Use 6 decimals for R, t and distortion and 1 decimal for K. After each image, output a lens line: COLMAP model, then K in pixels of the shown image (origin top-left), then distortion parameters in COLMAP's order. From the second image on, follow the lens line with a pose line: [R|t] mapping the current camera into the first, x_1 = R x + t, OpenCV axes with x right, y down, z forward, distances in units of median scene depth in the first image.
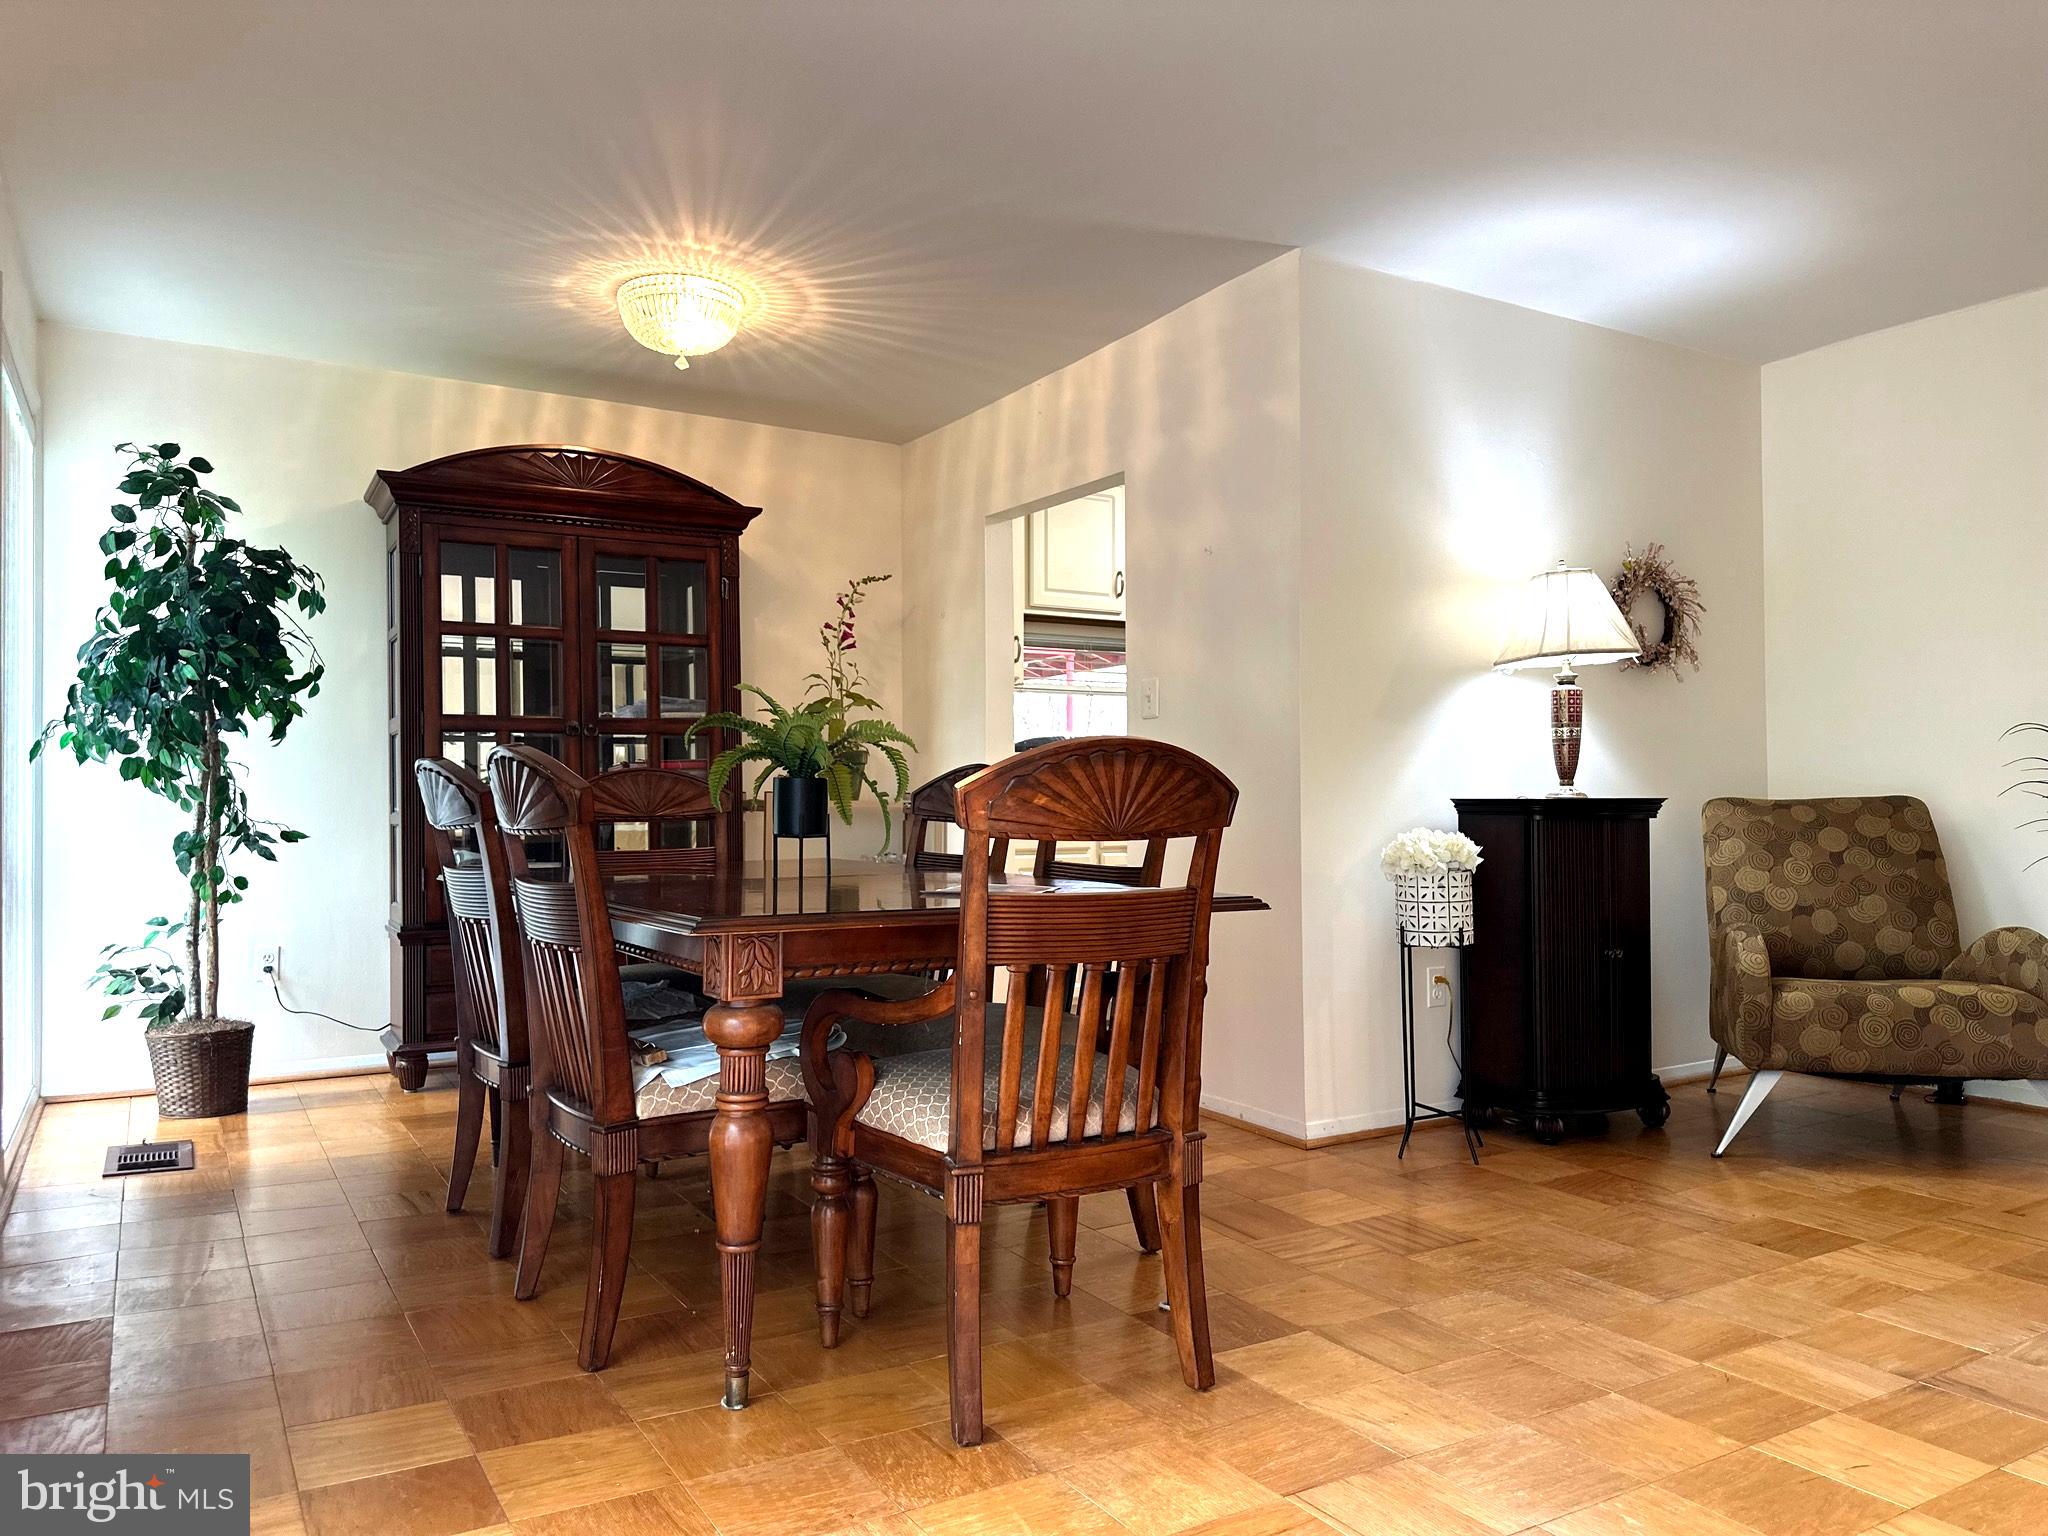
lens RADIAL K [[1442.3, 0, 1019.8], [0, 1442.3, 778.7], [0, 0, 1]] dist [0.056953, -0.078086]
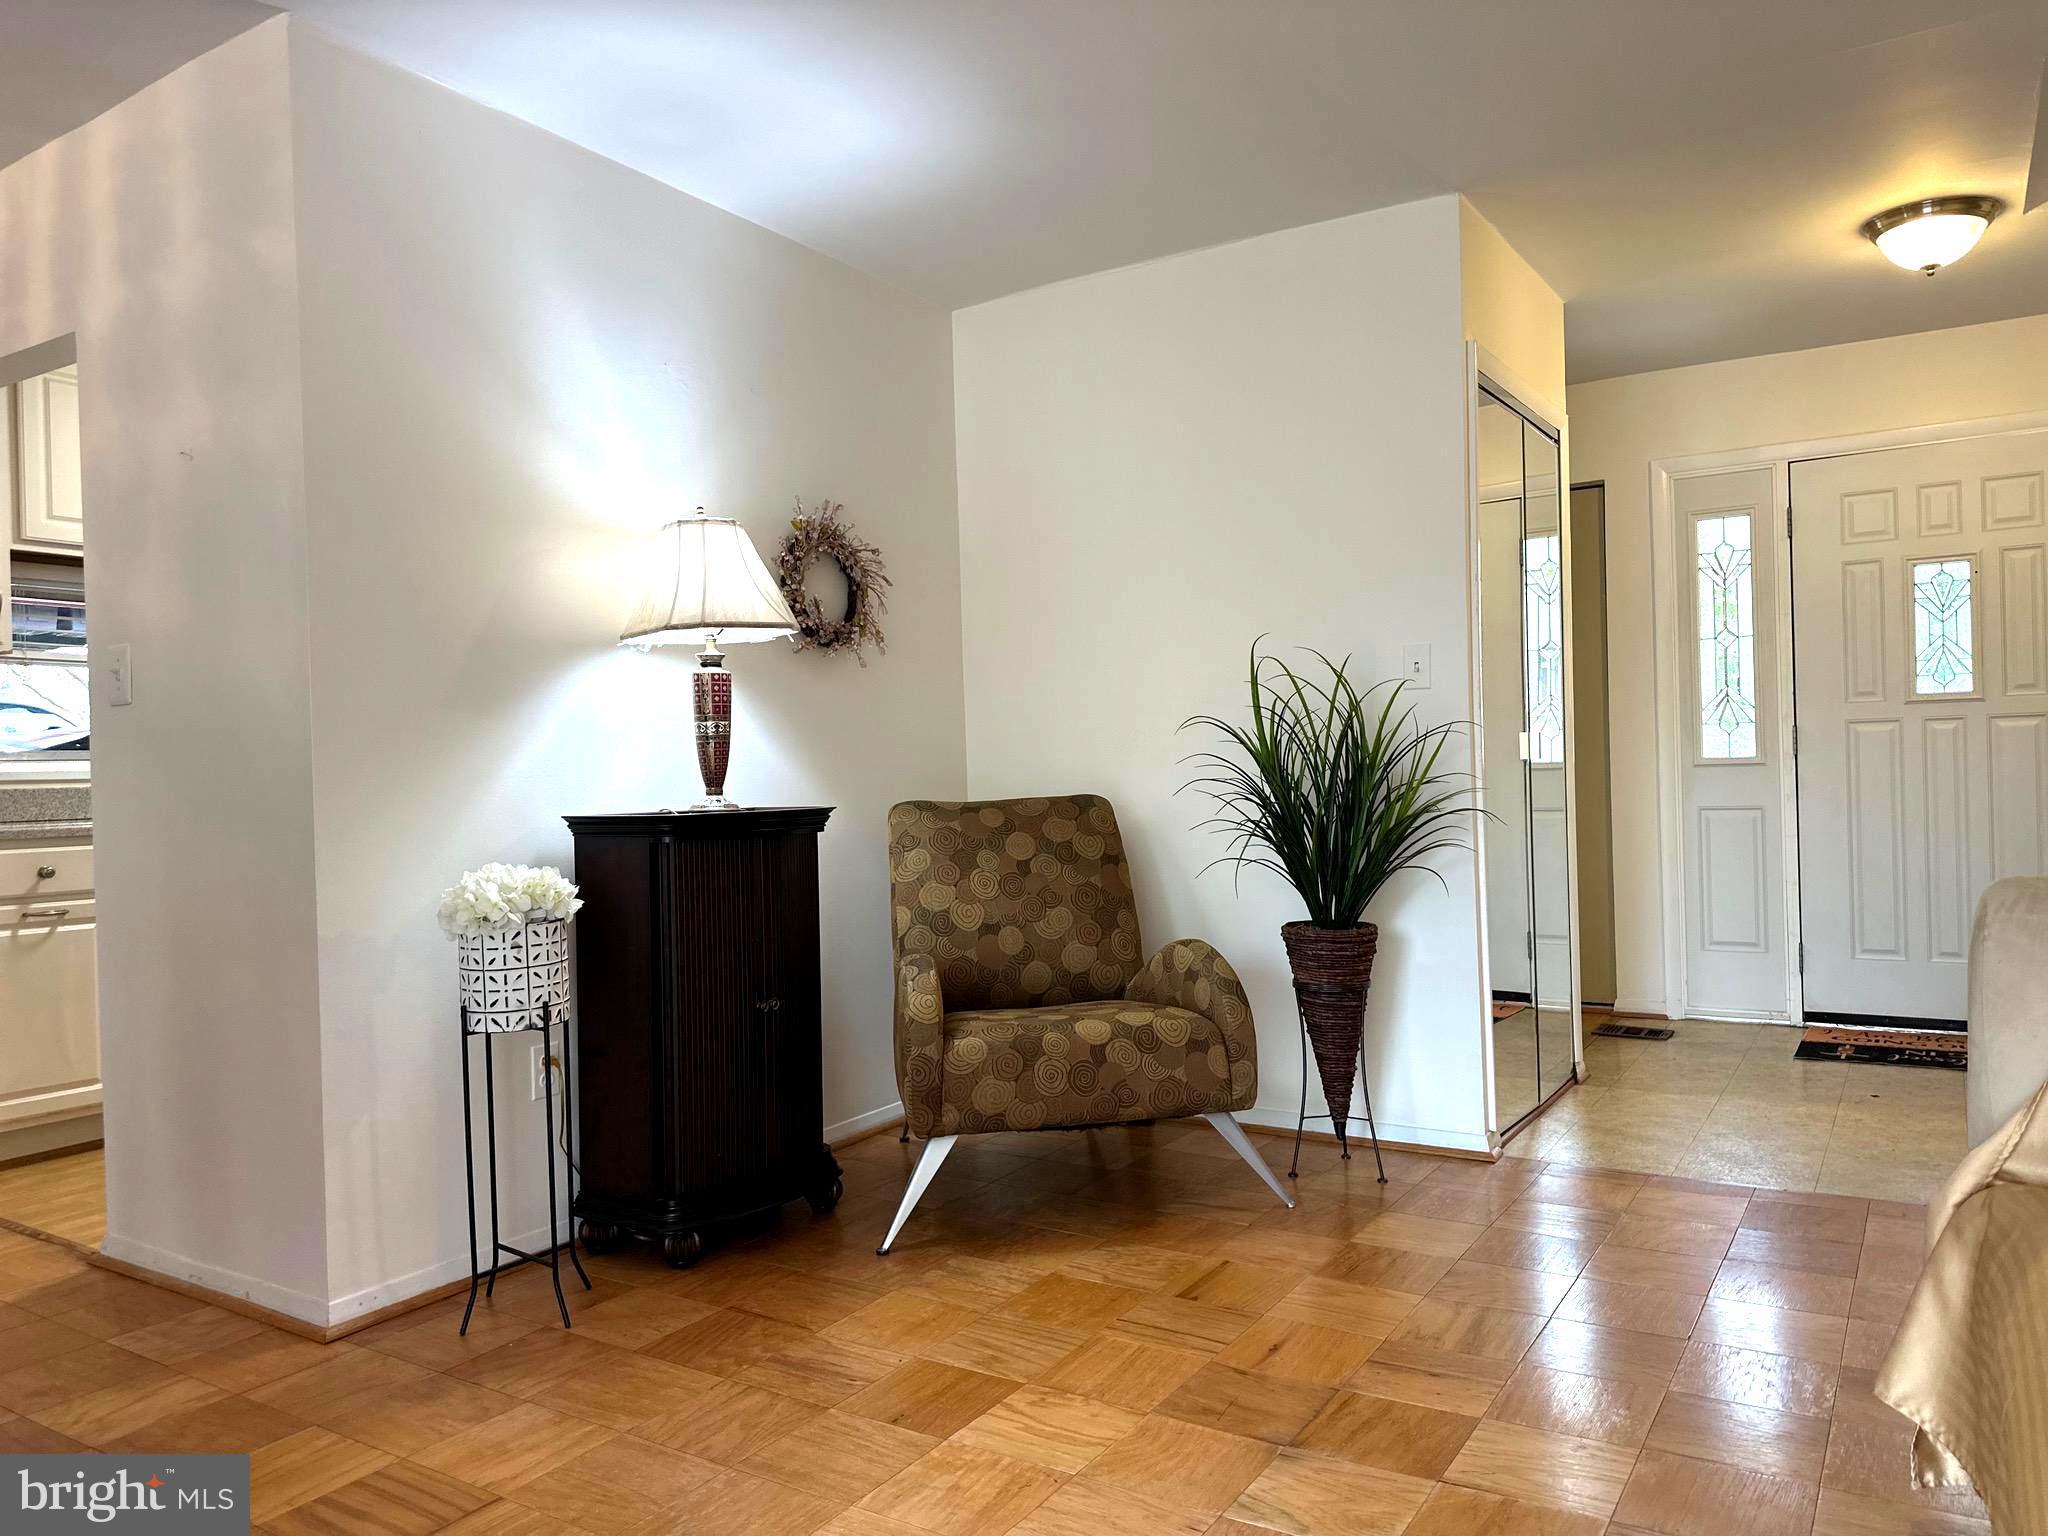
lens RADIAL K [[1464.2, 0, 1022.4], [0, 1464.2, 797.7], [0, 0, 1]] dist [-0.004463, -0.003172]
pose [[0.890784, -0.026111, 0.453676, 0.169296], [0.016487, 0.999548, 0.025157, -0.011361], [-0.454127, -0.014929, 0.890812, 0.222281]]
